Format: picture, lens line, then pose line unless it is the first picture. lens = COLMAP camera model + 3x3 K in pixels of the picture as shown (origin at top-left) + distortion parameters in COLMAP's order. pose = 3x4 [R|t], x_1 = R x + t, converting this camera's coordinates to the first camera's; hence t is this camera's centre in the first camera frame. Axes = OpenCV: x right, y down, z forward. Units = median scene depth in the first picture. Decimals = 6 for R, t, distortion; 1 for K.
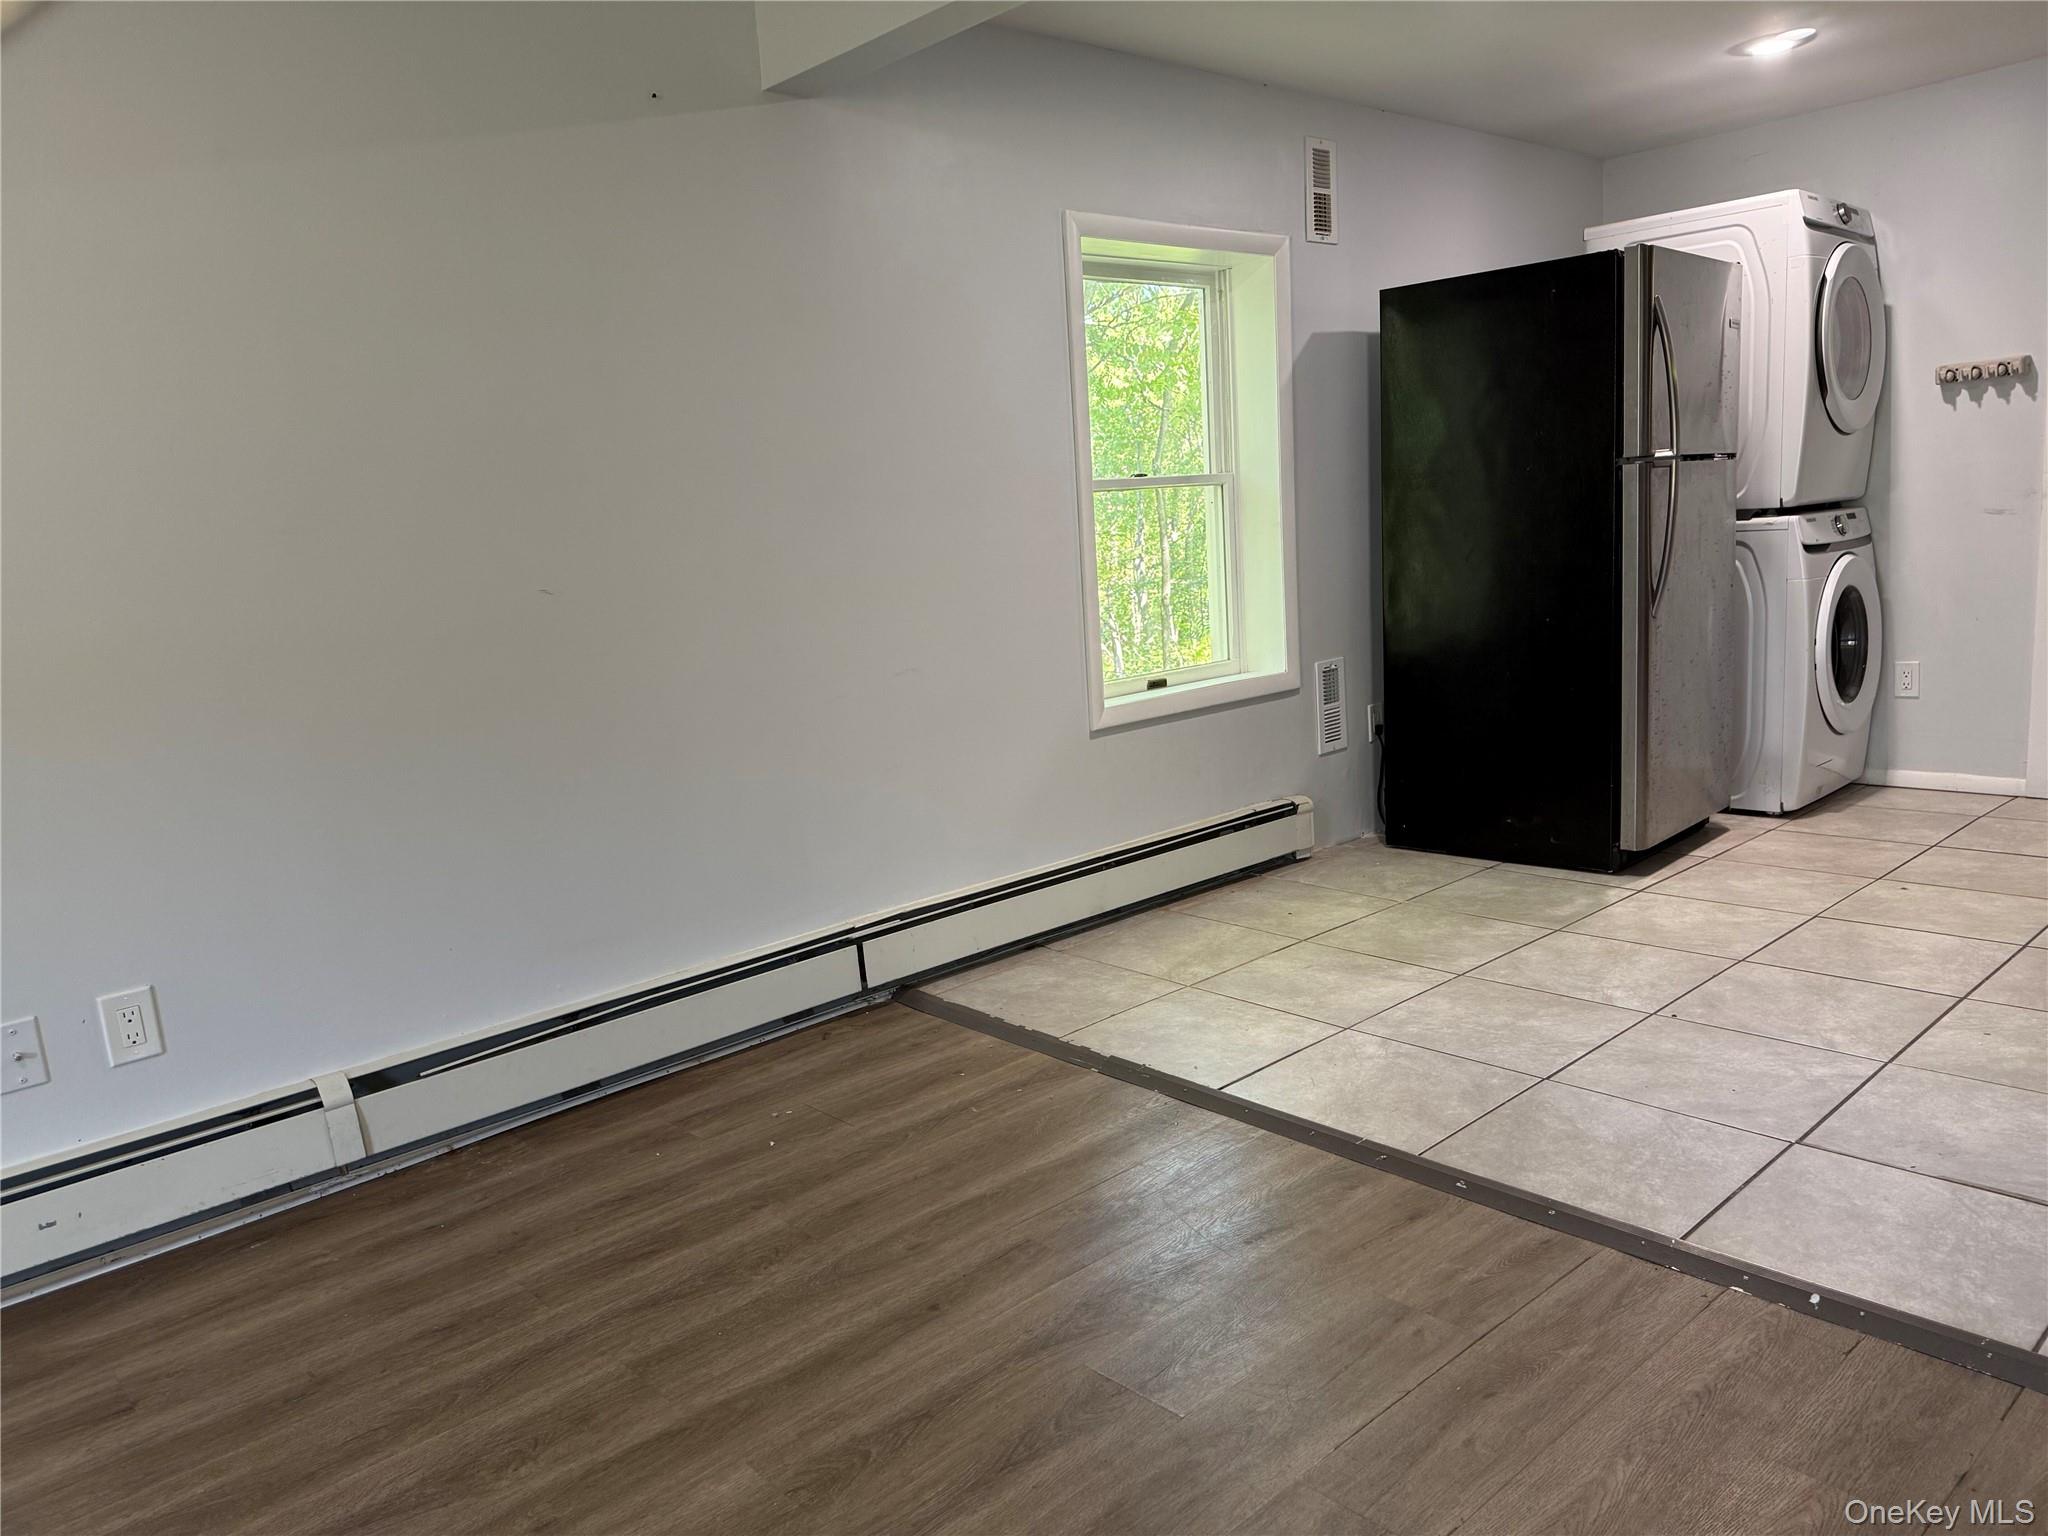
lens RADIAL K [[1455.4, 0, 1026.7], [0, 1455.4, 760.1], [0, 0, 1]] dist [0.078912, -0.118227]
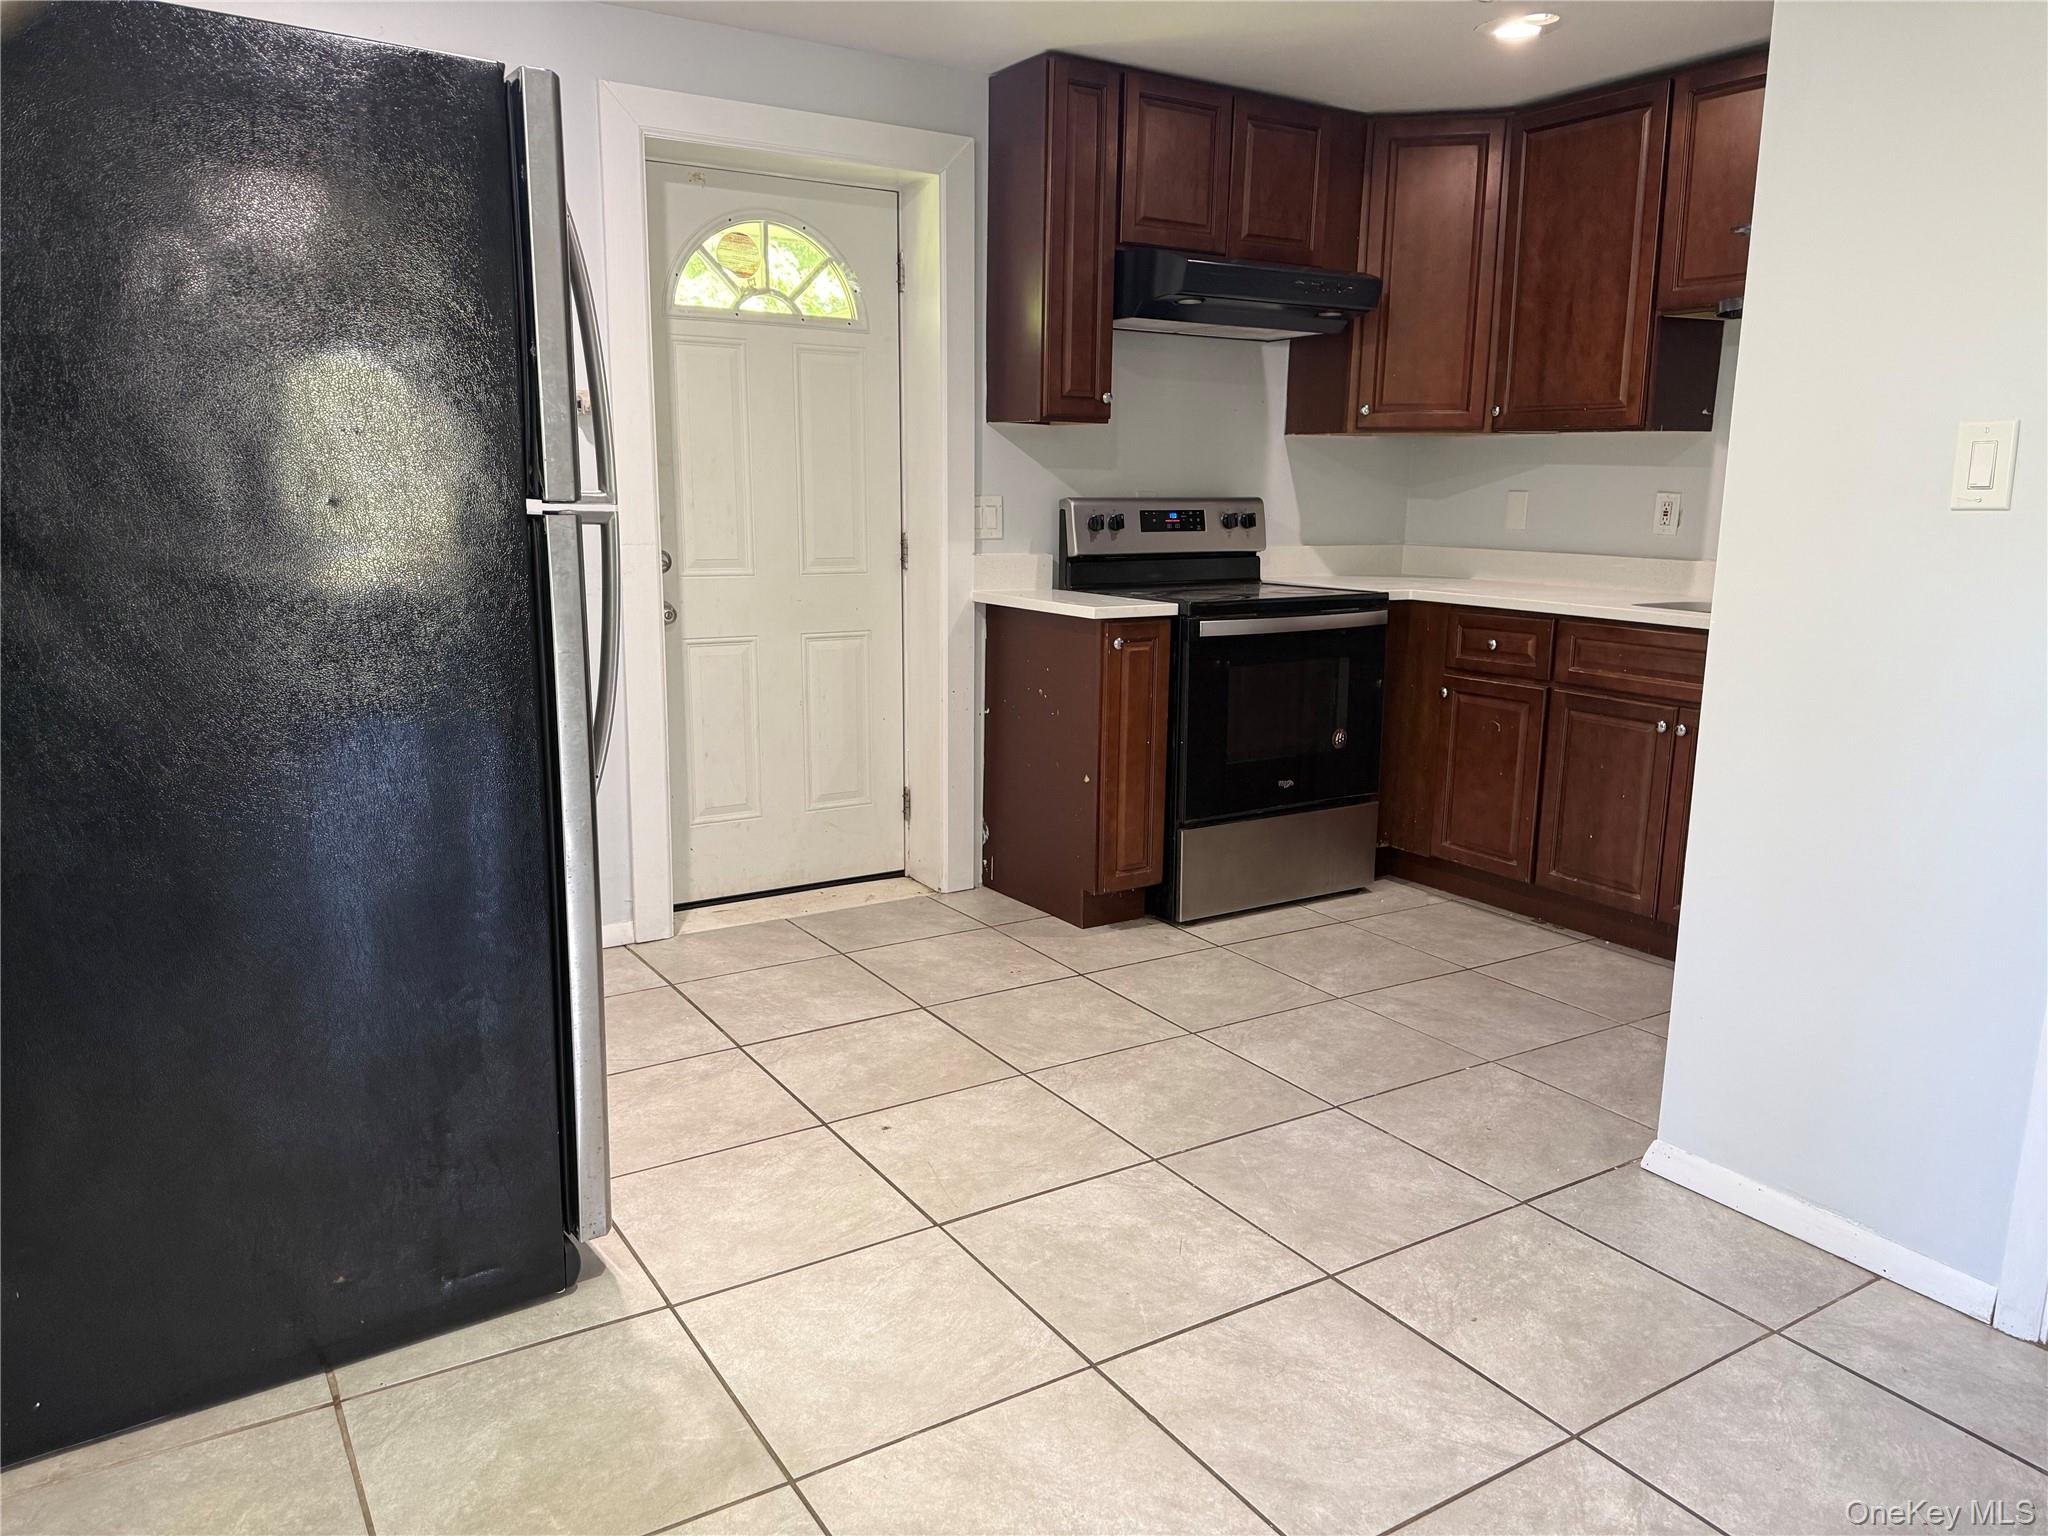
lens RADIAL K [[1439.6, 0, 1024.0], [0, 1439.6, 768.0], [0, 0, 1]] dist [0.179027, -0.395731]
pose [[0.177551, -0.126379, 0.975963, -0.060467], [0.141661, 0.984674, 0.101736, -0.135448], [-0.973862, 0.120193, 0.192733, 0.700154]]
